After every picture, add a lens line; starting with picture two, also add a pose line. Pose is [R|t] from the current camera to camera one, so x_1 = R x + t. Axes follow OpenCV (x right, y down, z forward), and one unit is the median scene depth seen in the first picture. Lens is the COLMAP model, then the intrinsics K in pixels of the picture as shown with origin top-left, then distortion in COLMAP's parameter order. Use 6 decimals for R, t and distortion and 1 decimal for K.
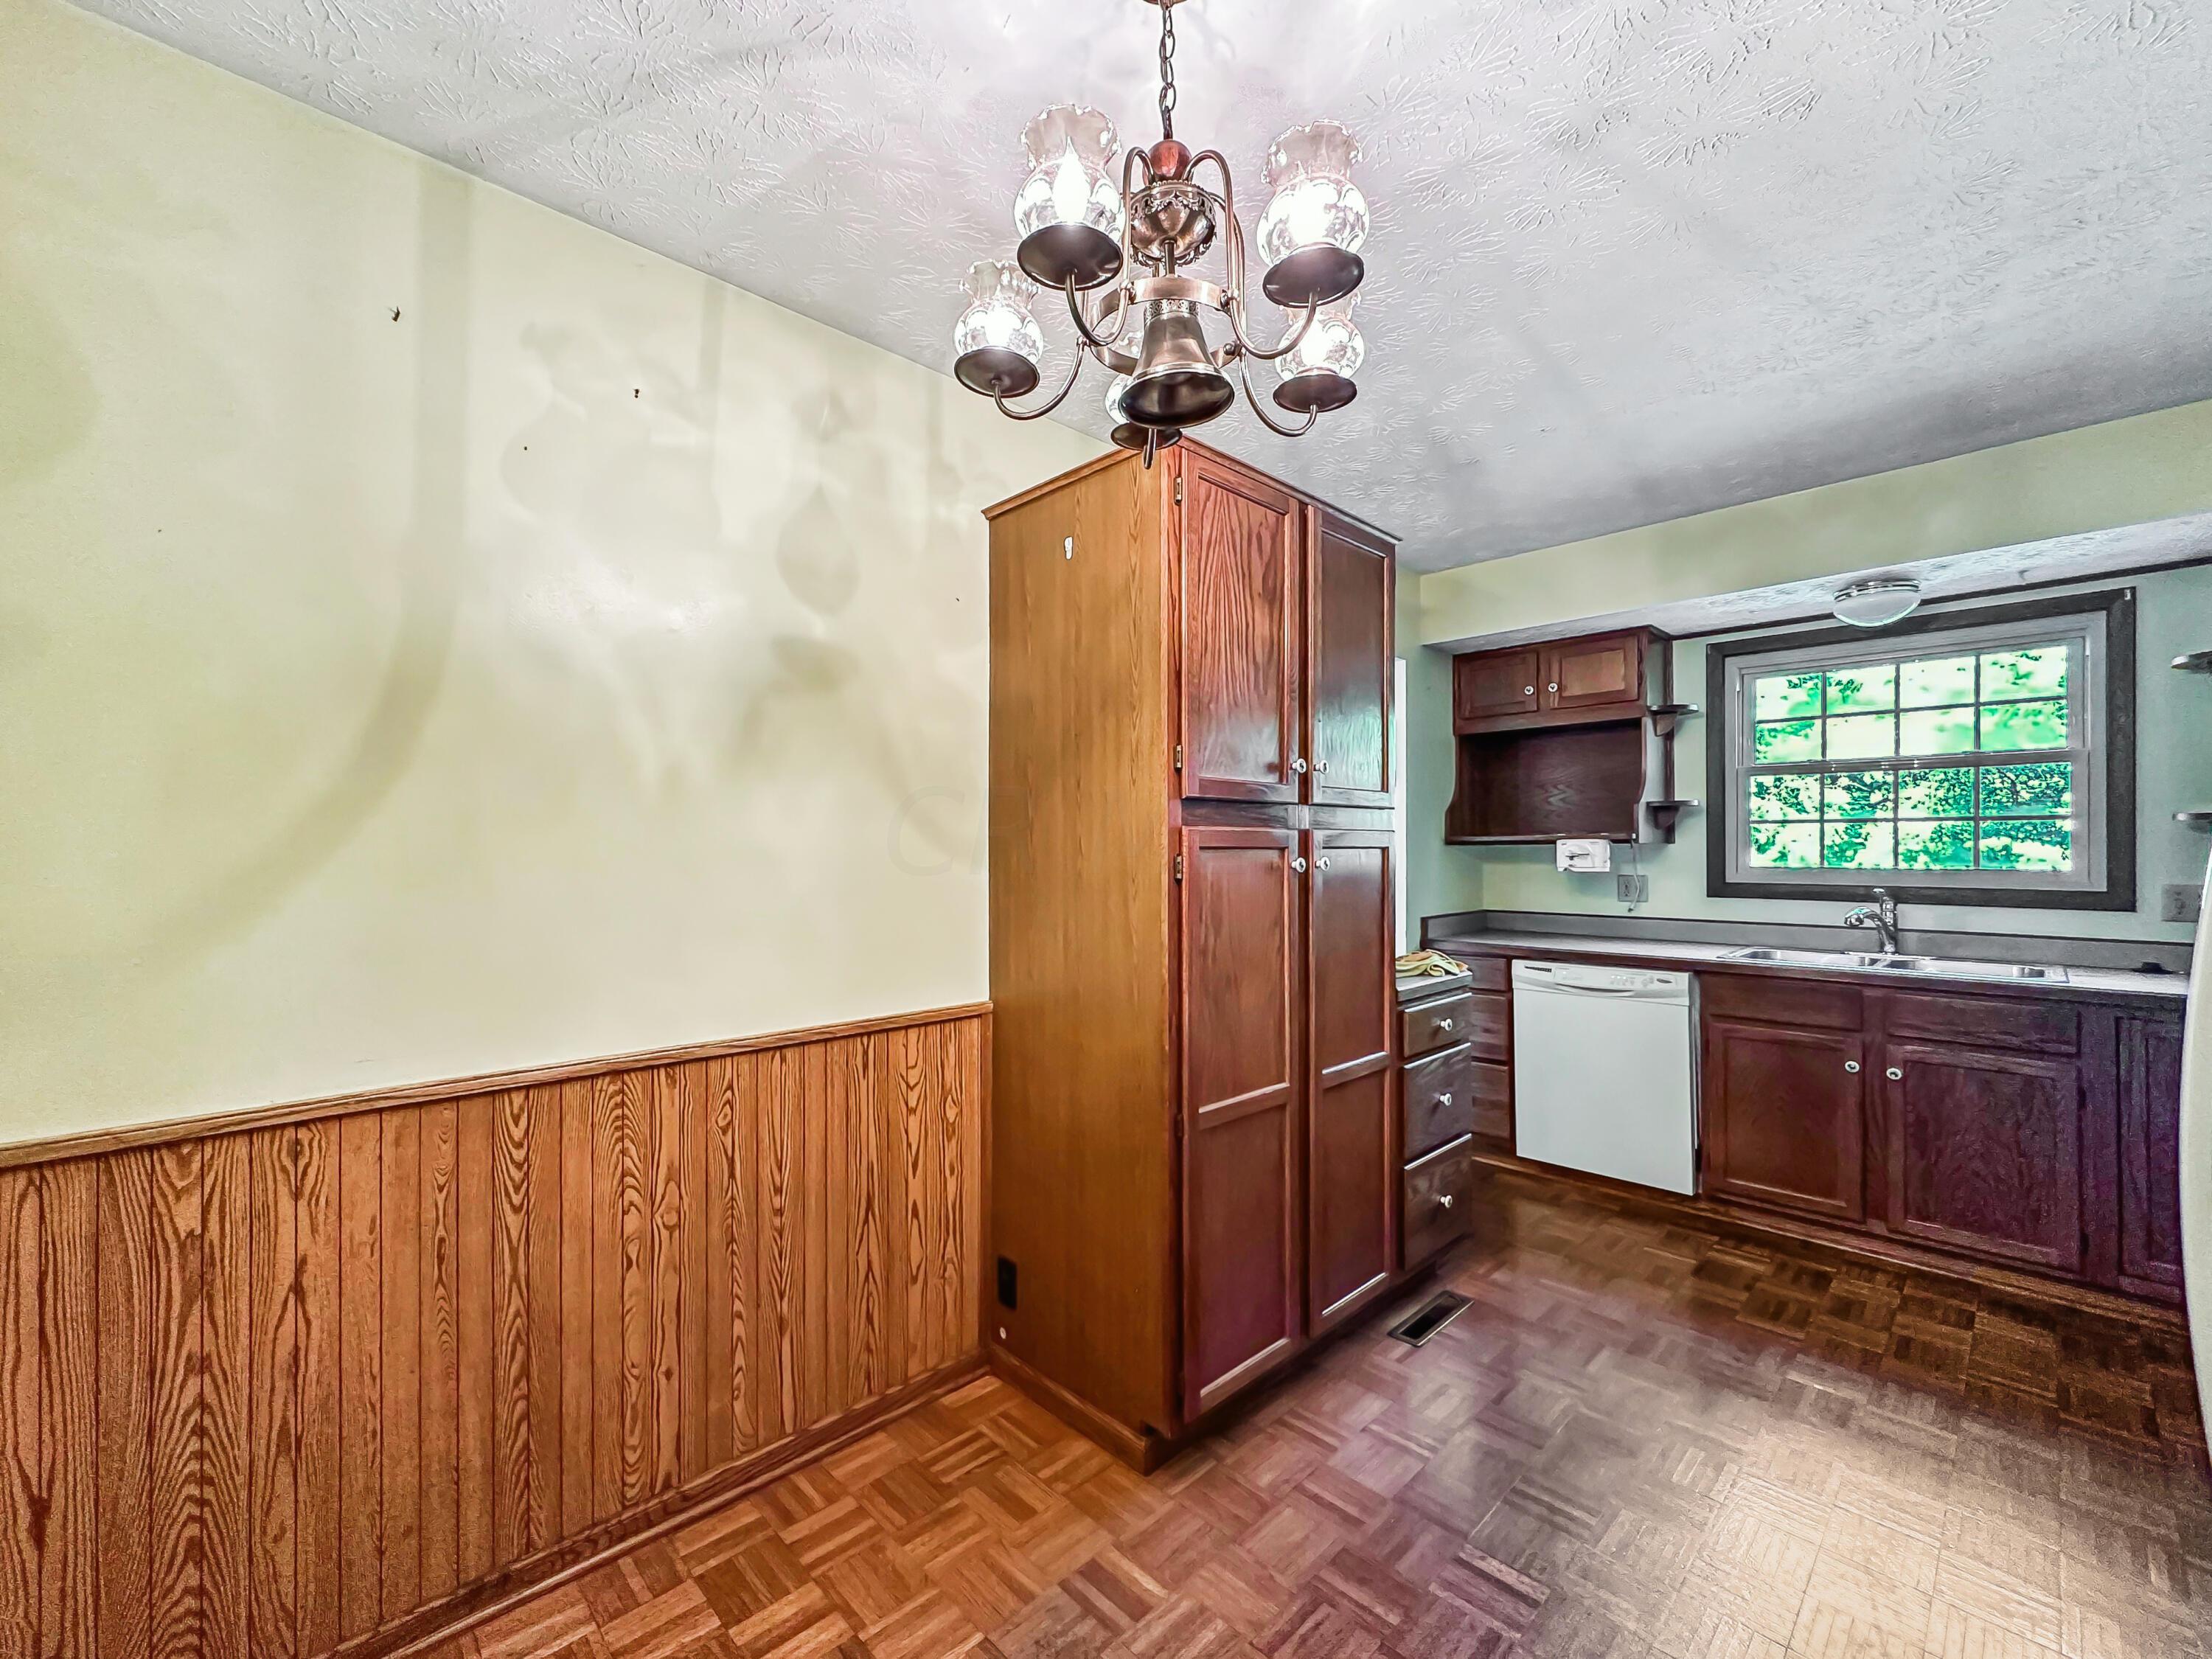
lens RADIAL K [[901.5, 0, 1106.0], [0, 901.5, 829.5], [0, 0, 1]] dist [-0.000731, -0.000192]
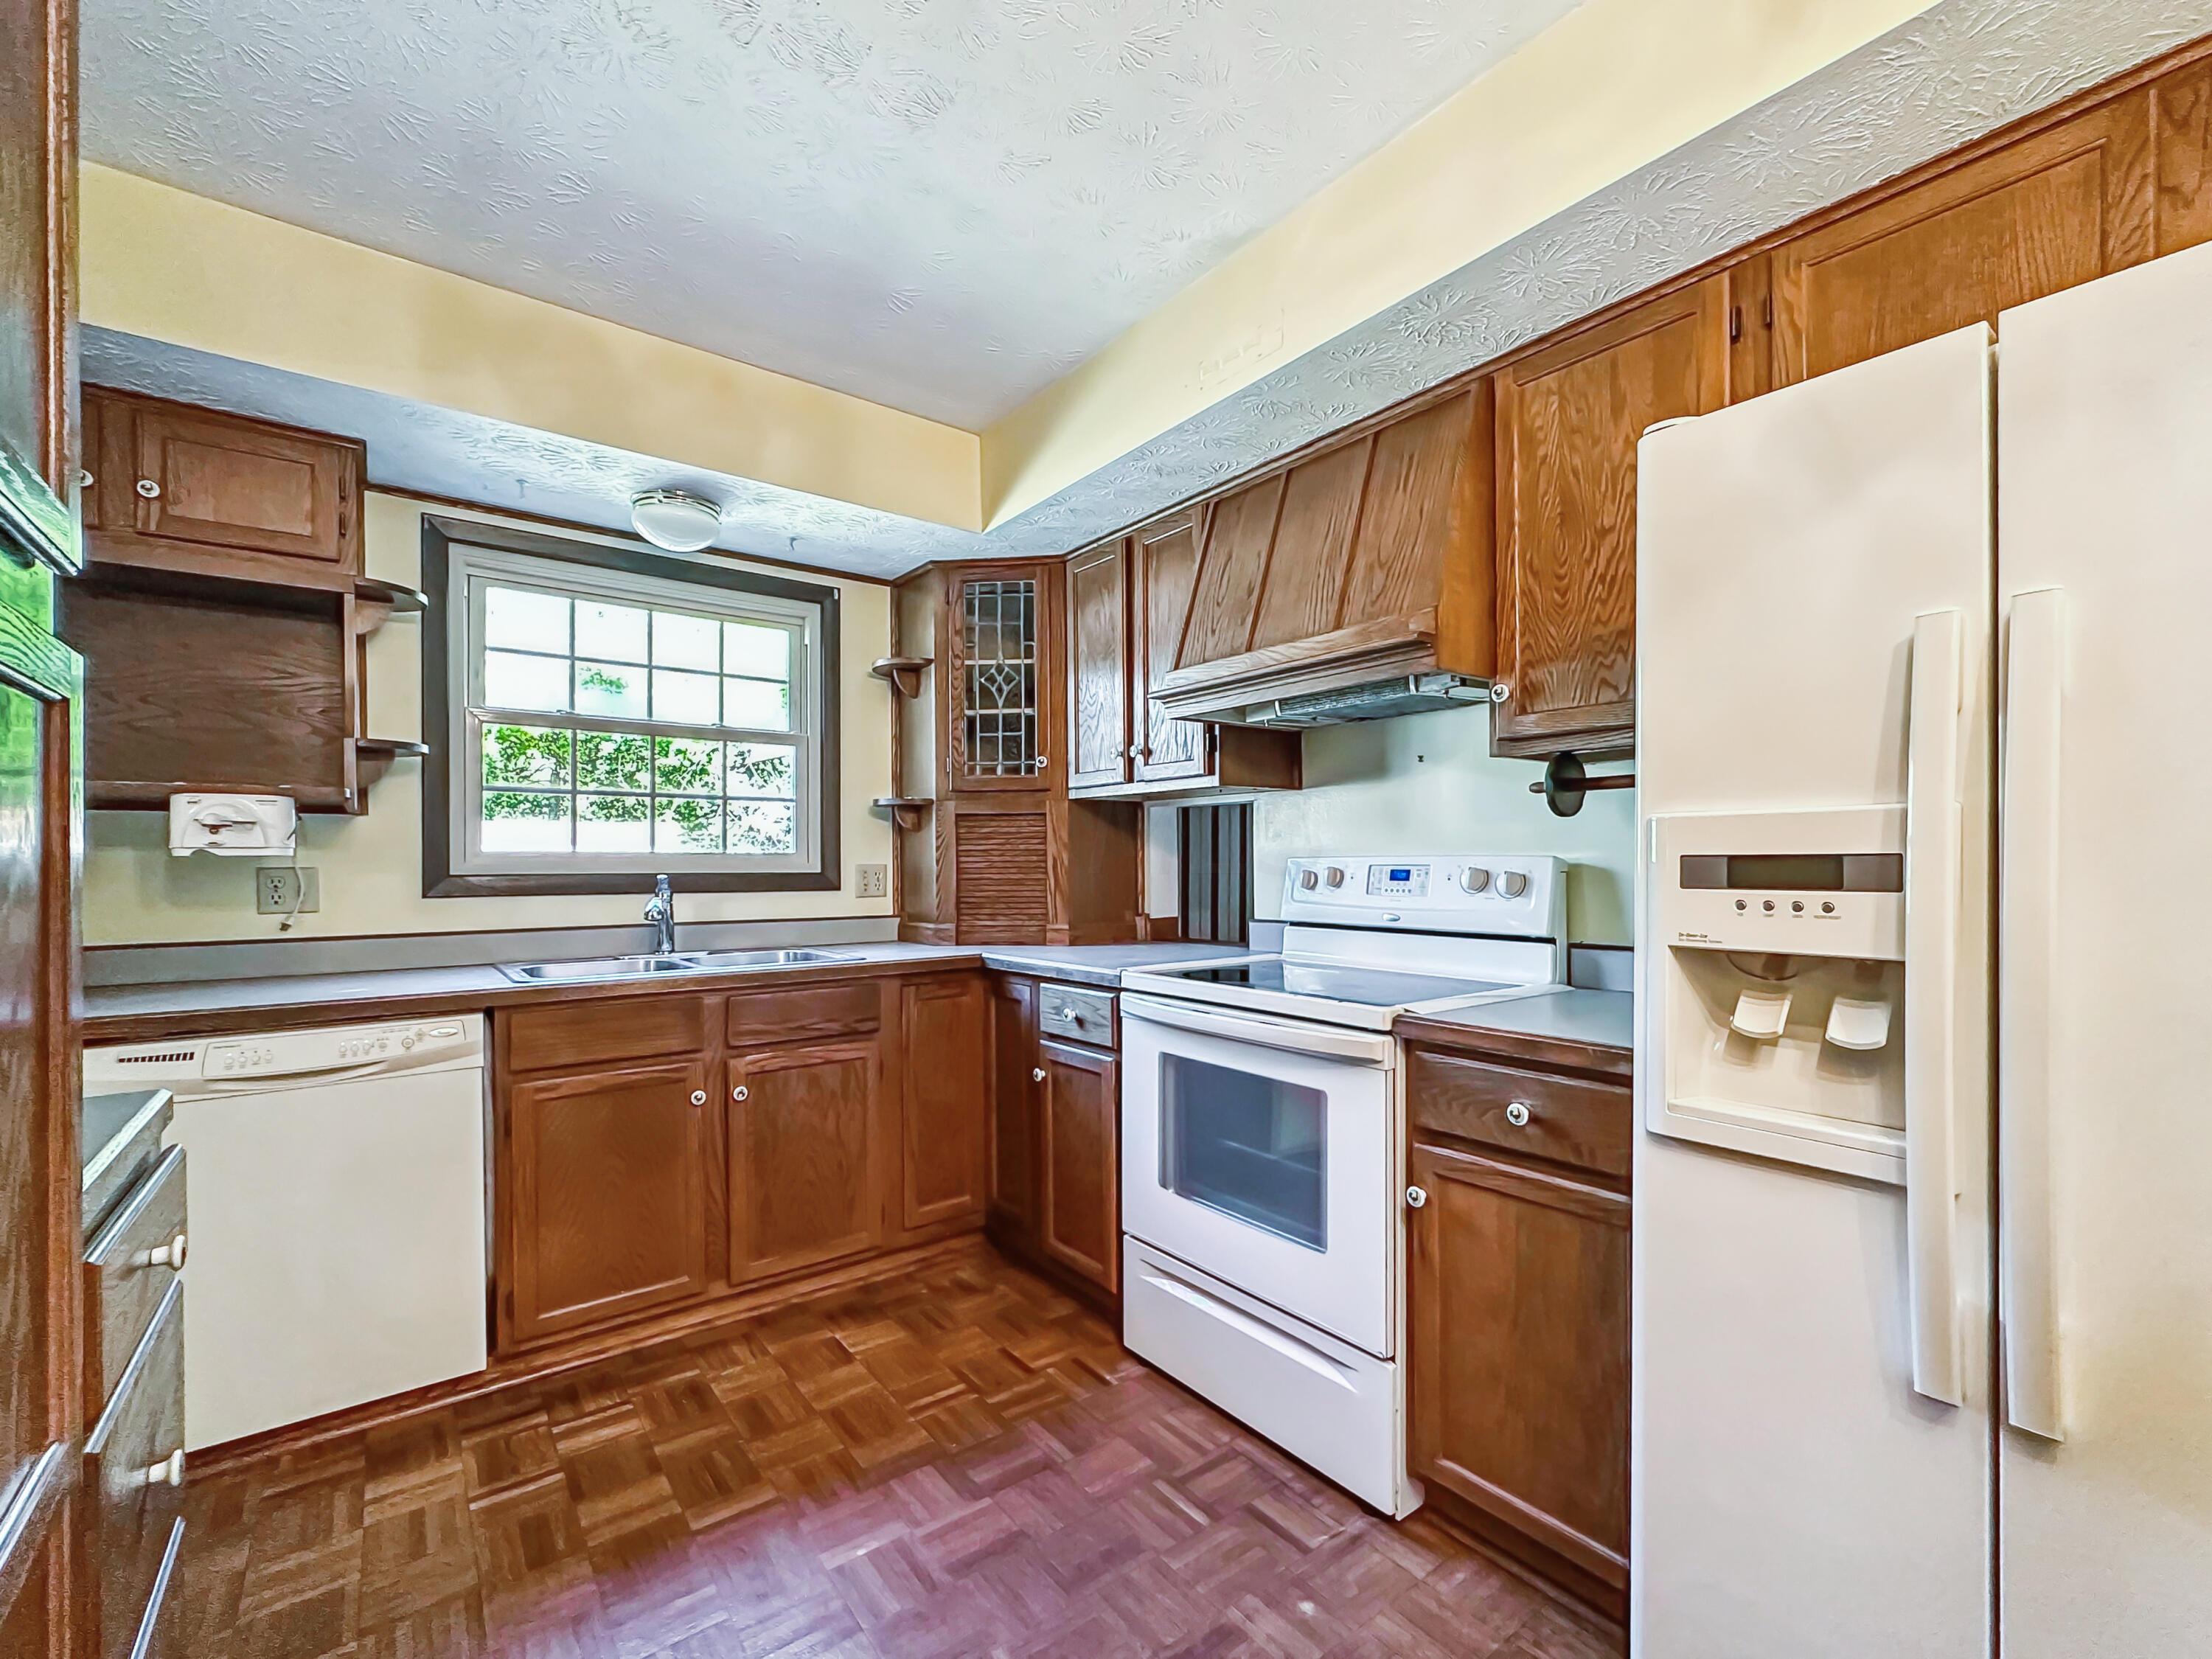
lens RADIAL K [[955.8, 0, 1114.0], [0, 955.8, 861.6], [0, 0, 1]] dist [0.000433, 0.000022]
pose [[0.117096, 0.000994, 0.993120, 0.045206], [-0.016885, 0.999857, 0.000990, 0.048664], [-0.992977, -0.016885, 0.117096, 0.516552]]
